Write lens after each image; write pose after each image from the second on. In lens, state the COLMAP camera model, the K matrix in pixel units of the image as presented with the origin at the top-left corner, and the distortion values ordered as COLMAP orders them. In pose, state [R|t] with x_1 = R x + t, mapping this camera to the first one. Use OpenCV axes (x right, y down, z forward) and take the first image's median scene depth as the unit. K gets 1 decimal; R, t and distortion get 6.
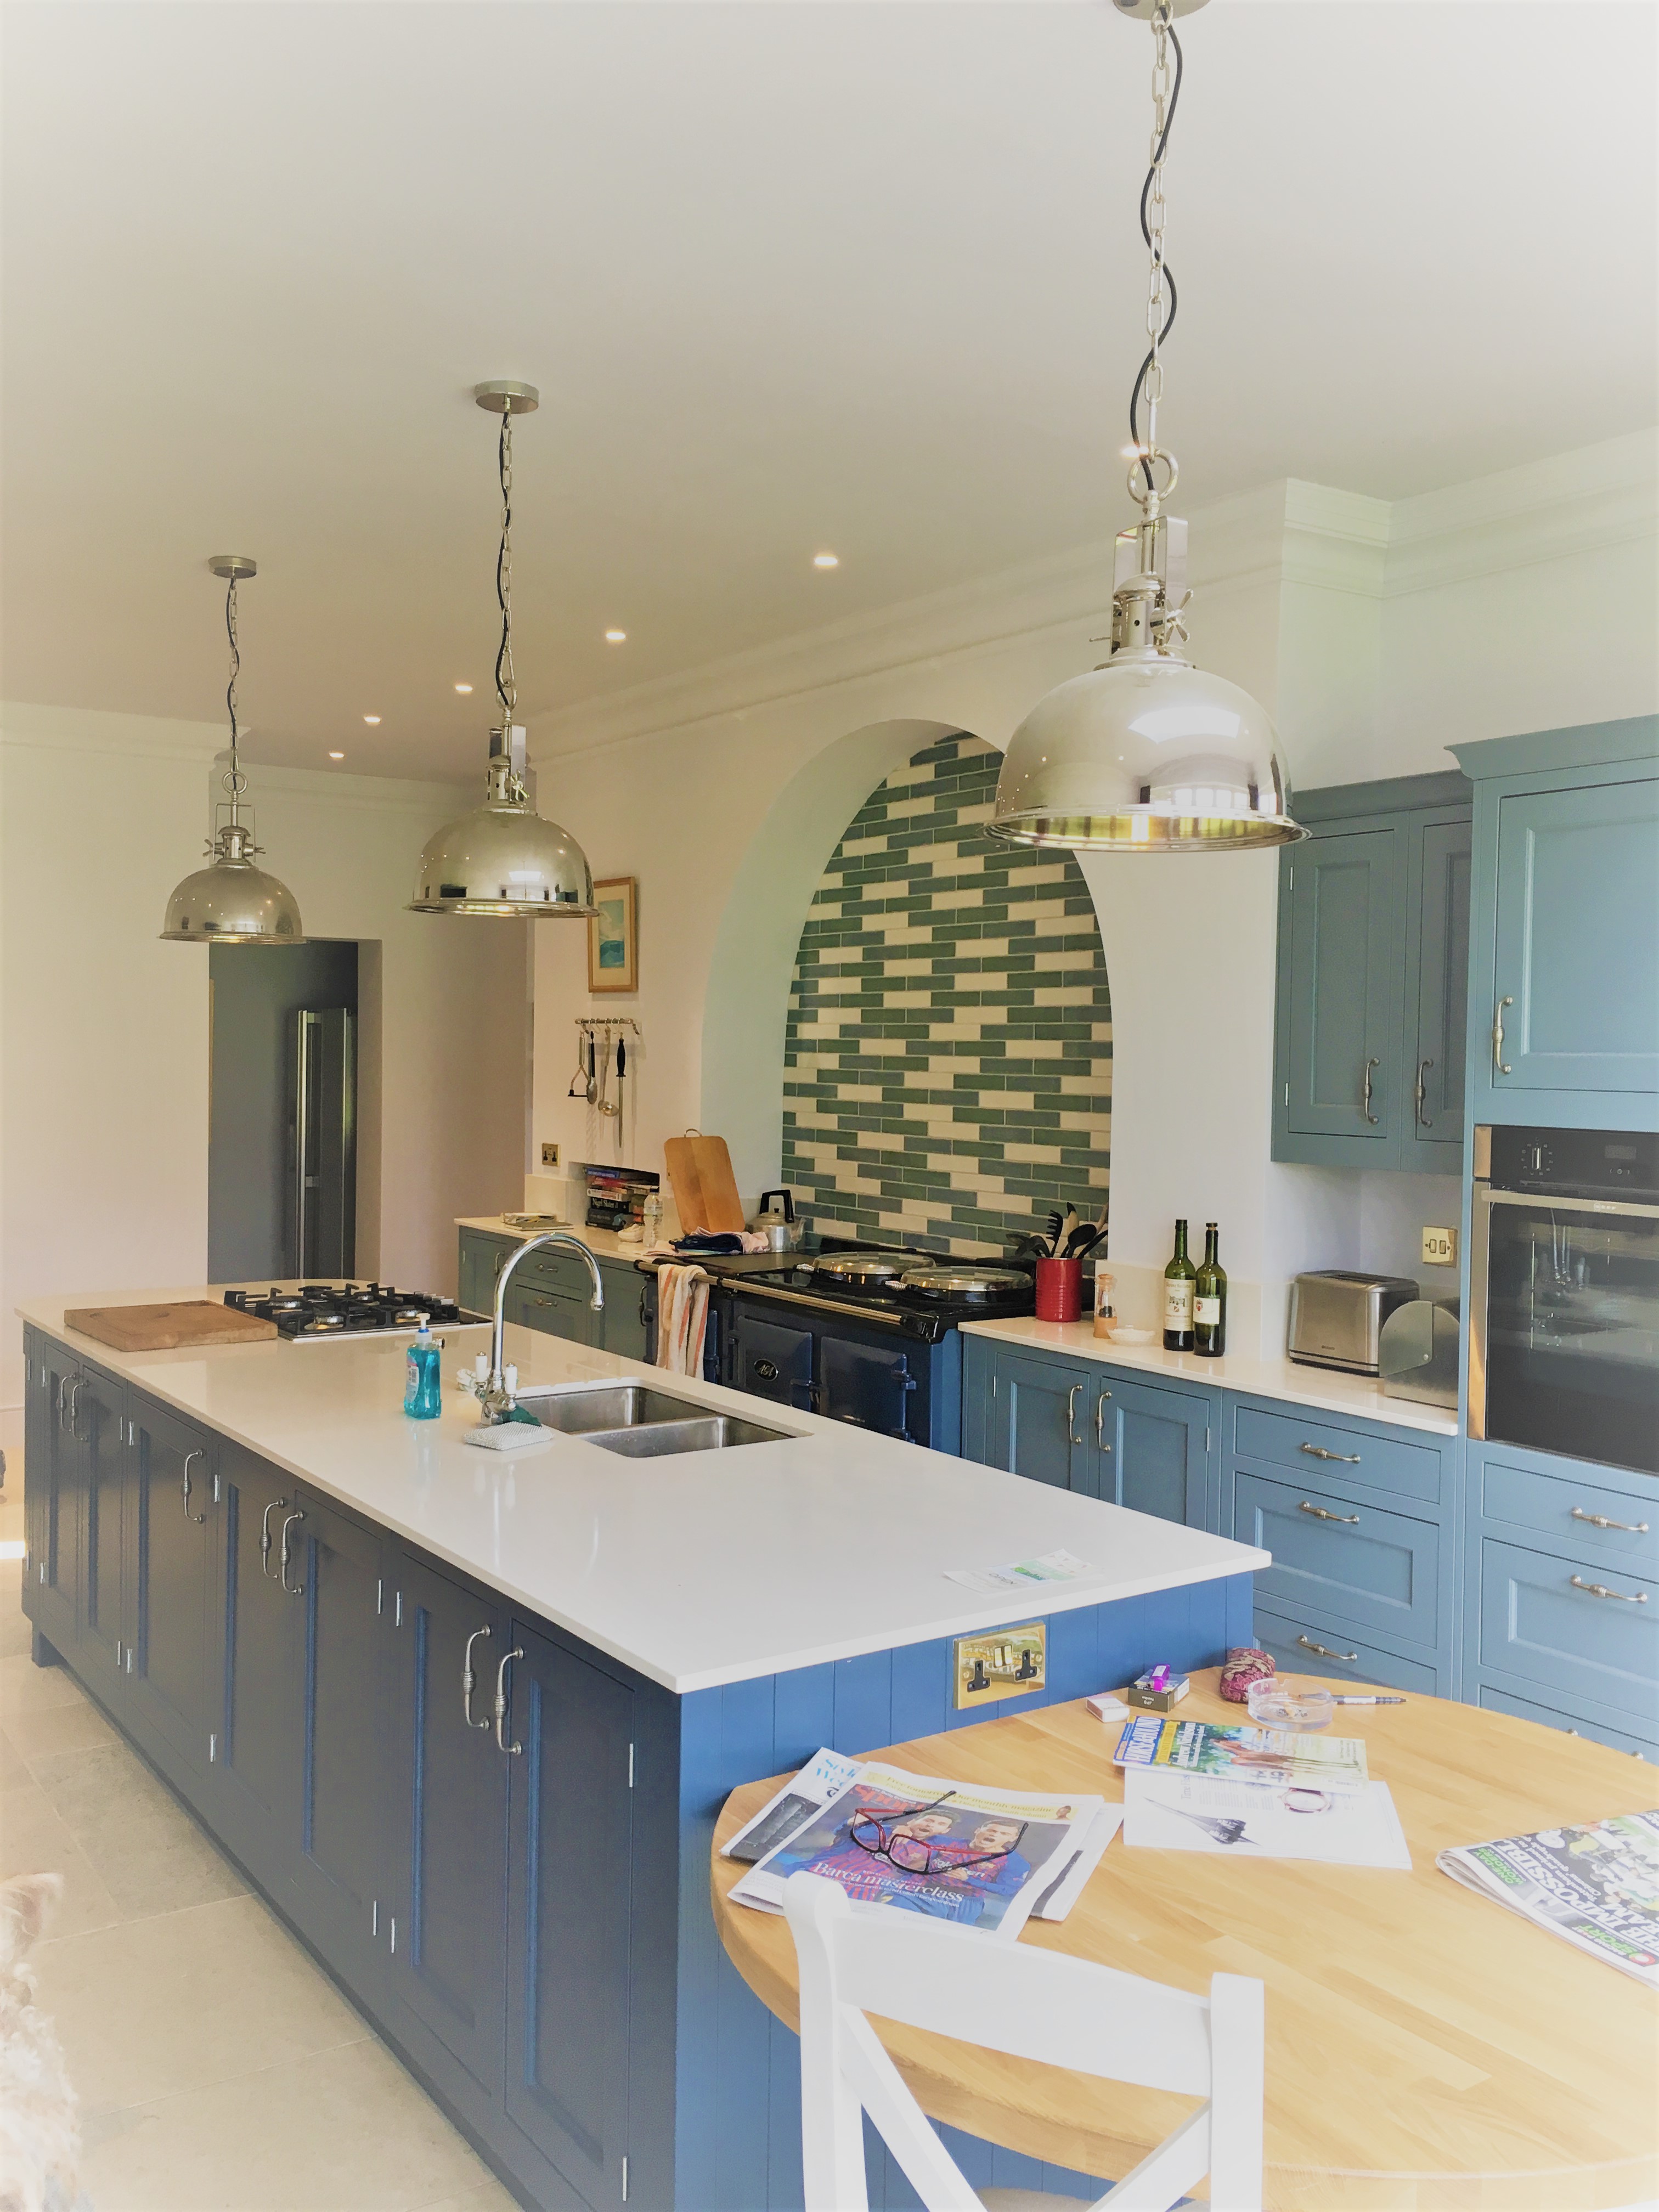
lens RADIAL K [[1866.1, 0, 832.6], [0, 1866.1, 1103.8], [0, 0, 1]] dist [0.034068, -0.018470]
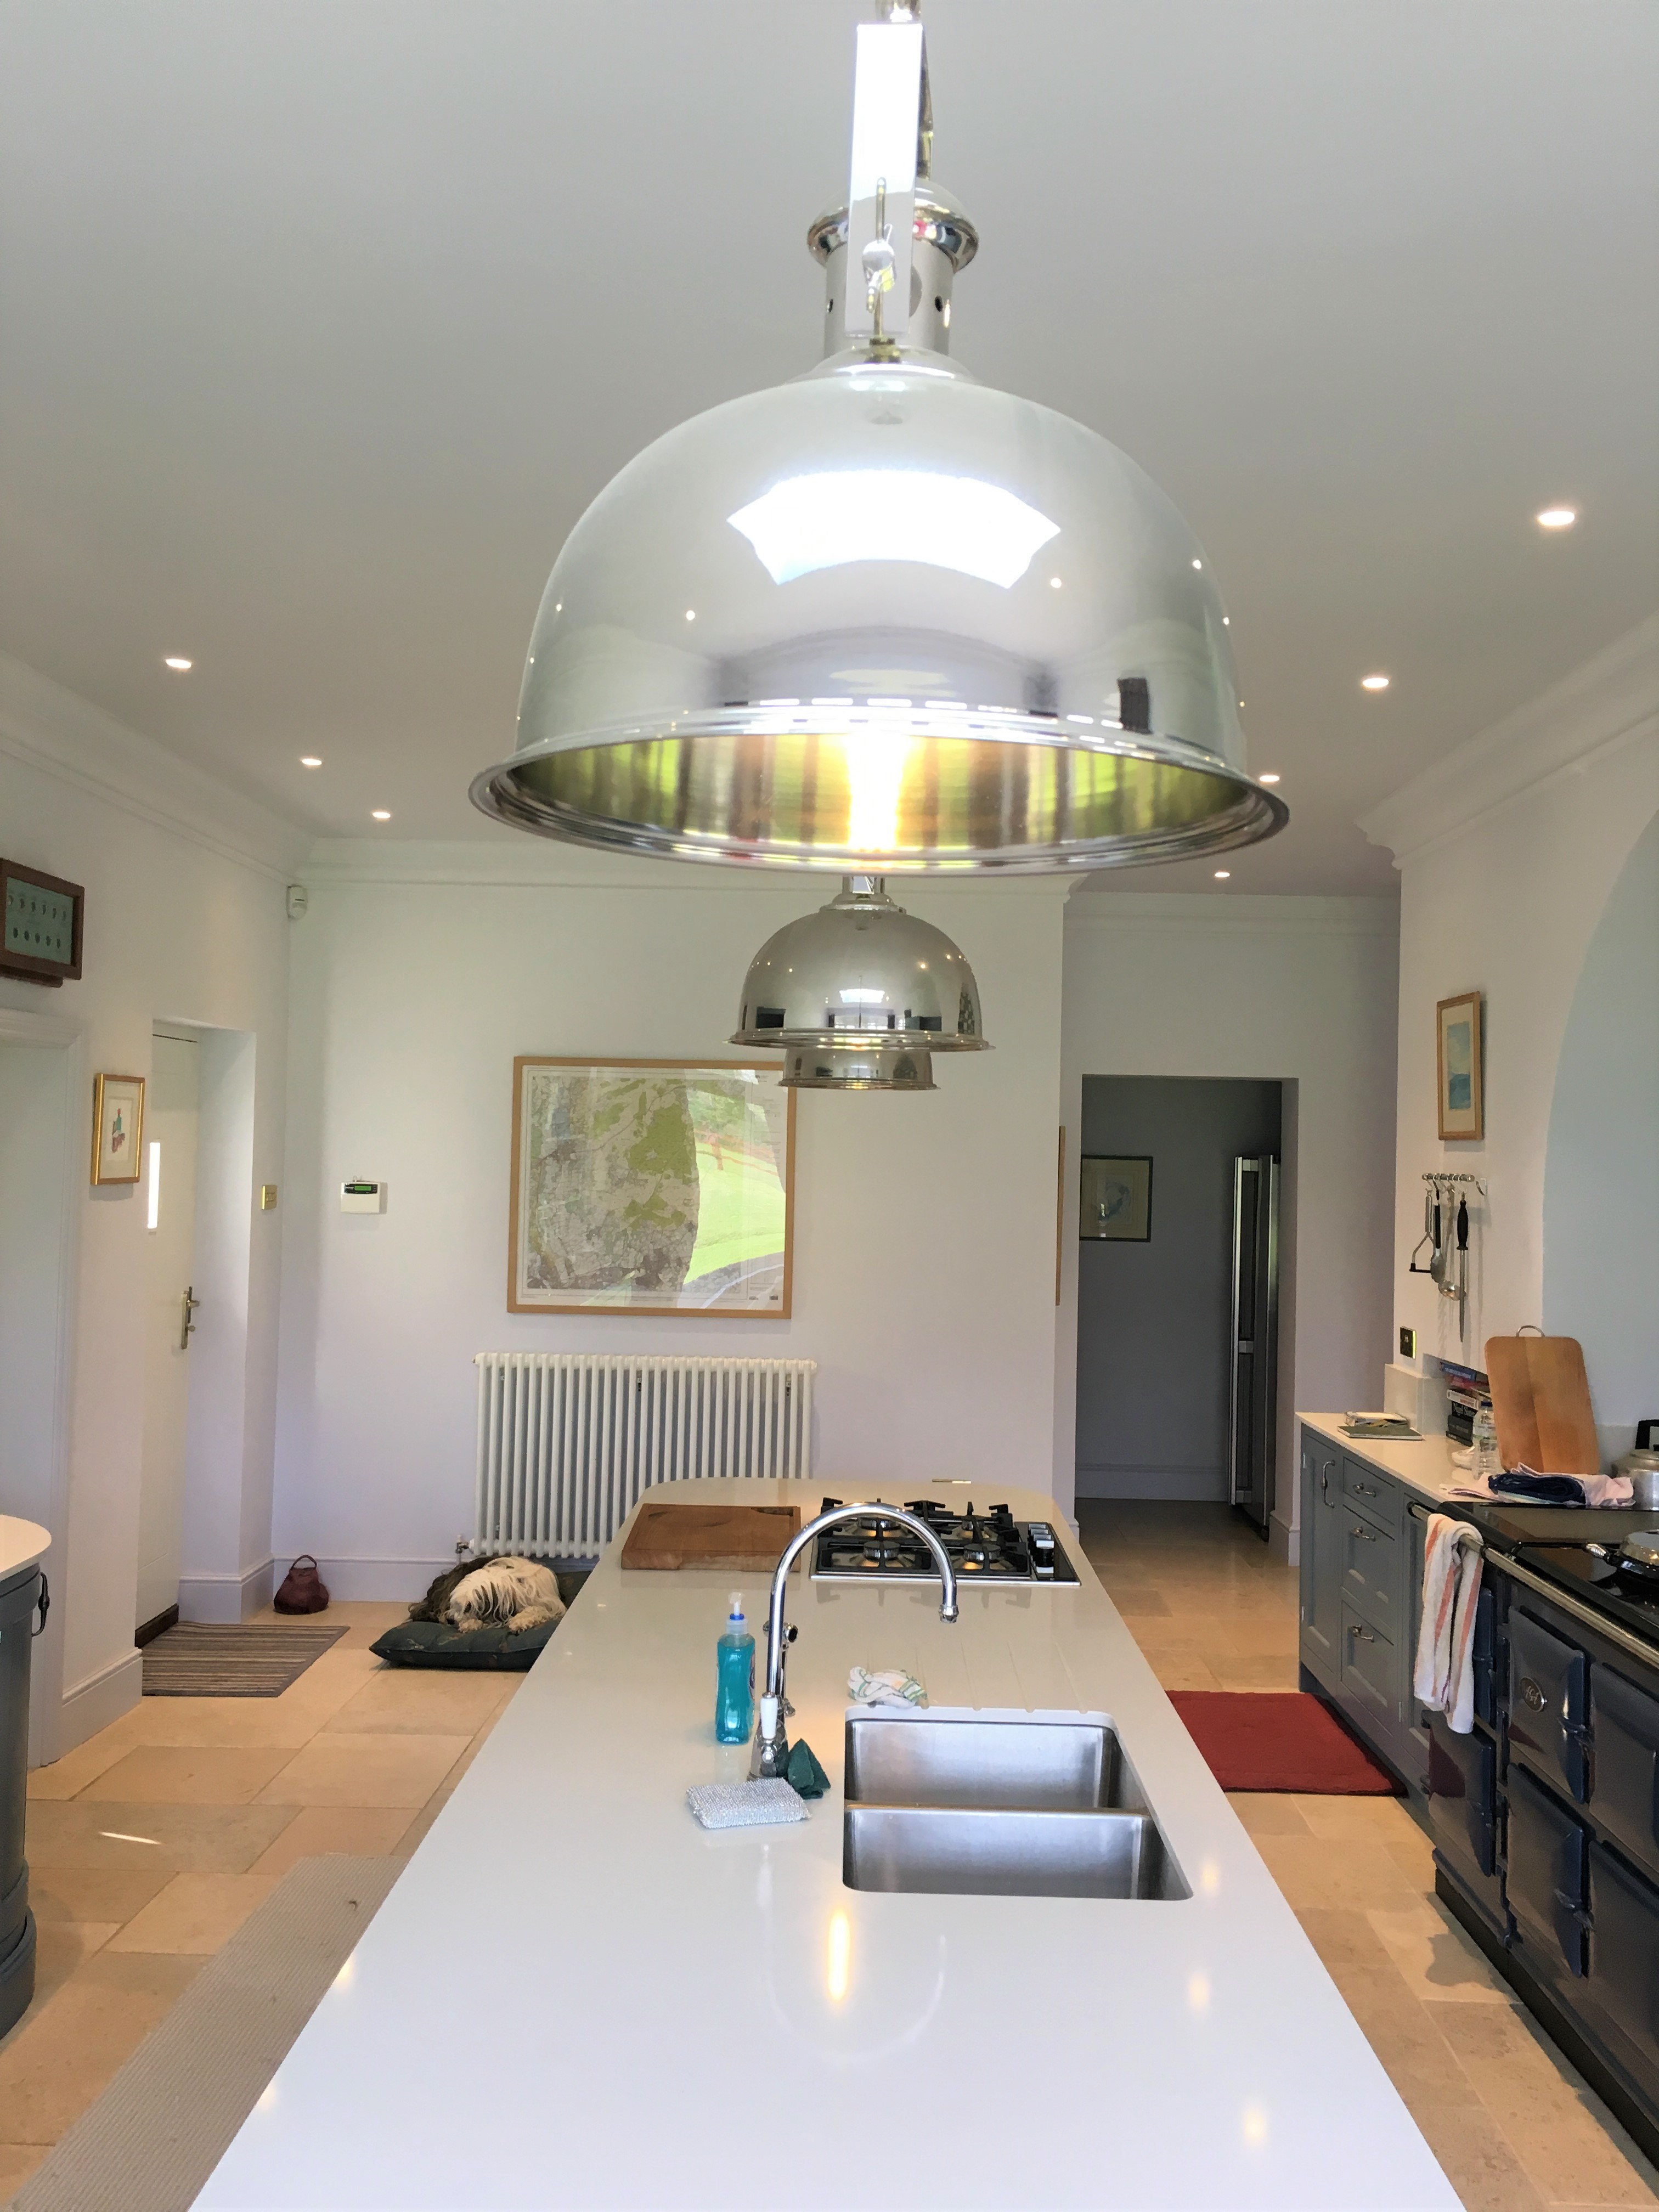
lens RADIAL K [[1866.1, 0, 825.6], [0, 1866.1, 1101.3], [0, 0, 1]] dist [0.034068, -0.018470]
pose [[0.812497, -0.013638, -0.582805, 0.131004], [-0.029530, 0.997480, -0.064510, -0.018943], [0.582217, 0.069624, 0.810047, 0.225144]]
